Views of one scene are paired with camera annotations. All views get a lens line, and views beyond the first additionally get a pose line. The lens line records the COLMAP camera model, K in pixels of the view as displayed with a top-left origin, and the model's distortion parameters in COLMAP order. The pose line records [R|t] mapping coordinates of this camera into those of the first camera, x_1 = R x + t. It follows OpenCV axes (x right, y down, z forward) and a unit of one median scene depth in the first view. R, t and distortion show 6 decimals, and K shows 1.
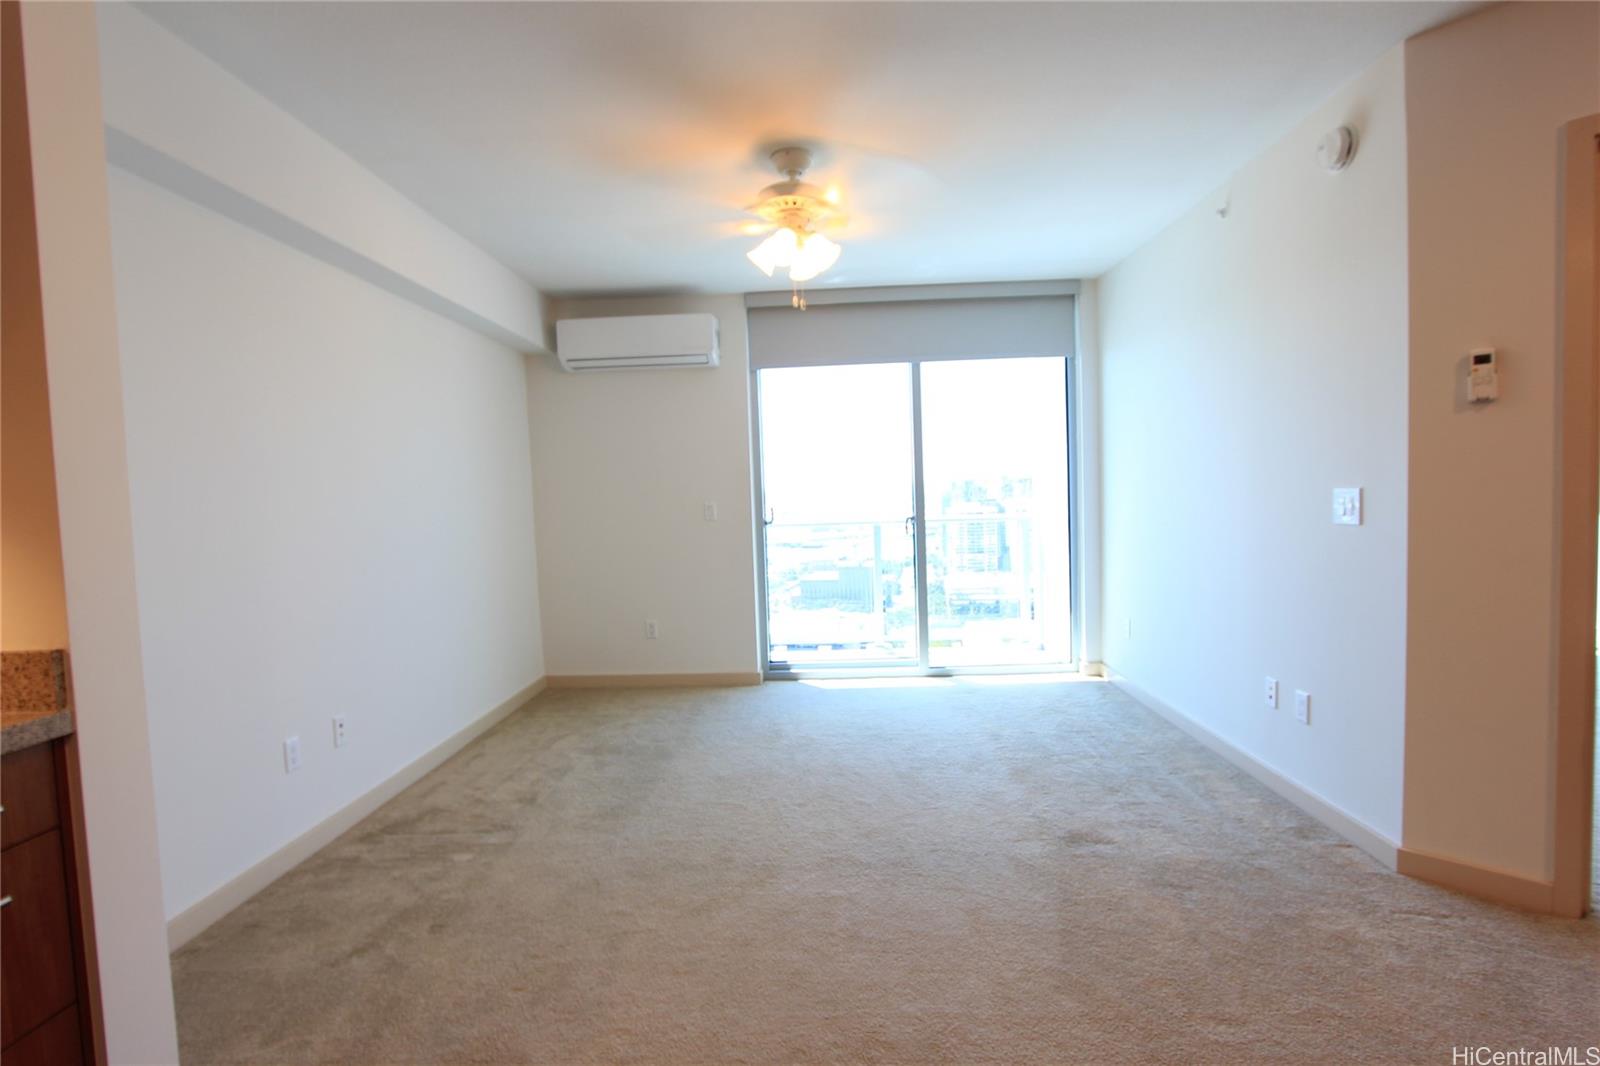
lens RADIAL K [[734.2, 0, 820.0], [0, 734.2, 528.8], [0, 0, 1]] dist [-0.017648, 0.002977]
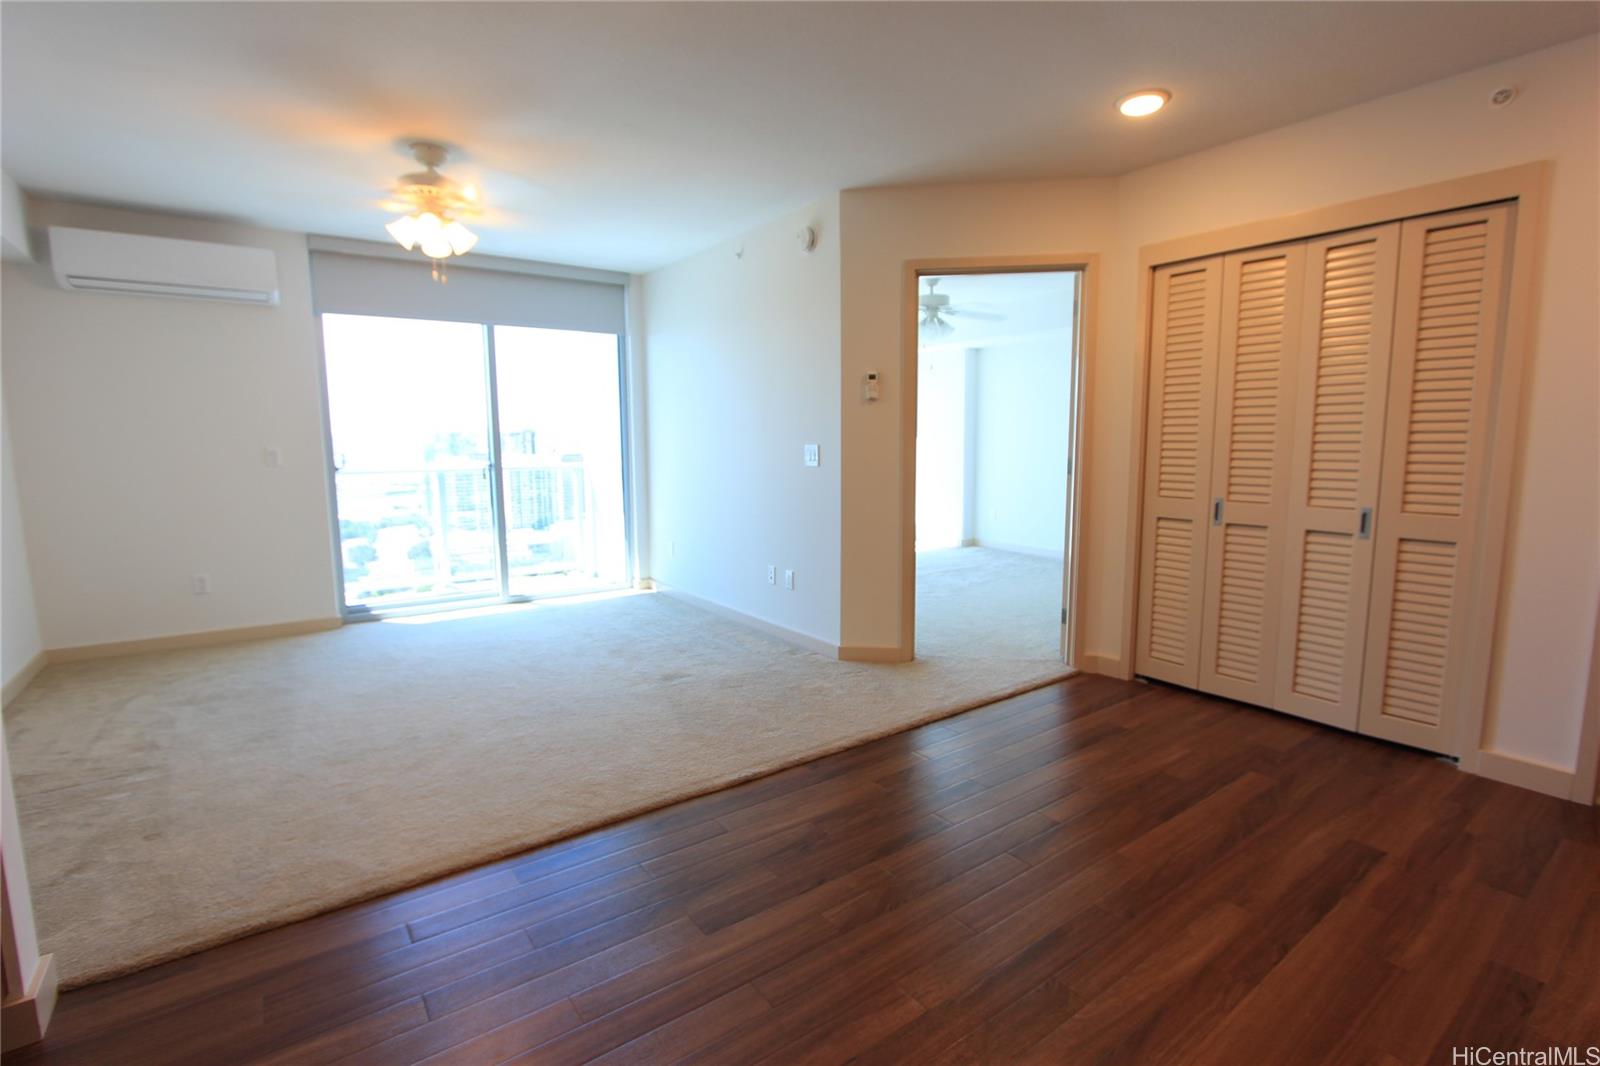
lens RADIAL K [[734.2, 0, 811.8], [0, 734.2, 528.8], [0, 0, 1]] dist [-0.017648, 0.002977]
pose [[0.791155, -0.046627, 0.609836, -0.289845], [0.009633, 0.997916, 0.063803, 0.026604], [-0.611540, -0.044604, 0.789955, -0.317138]]
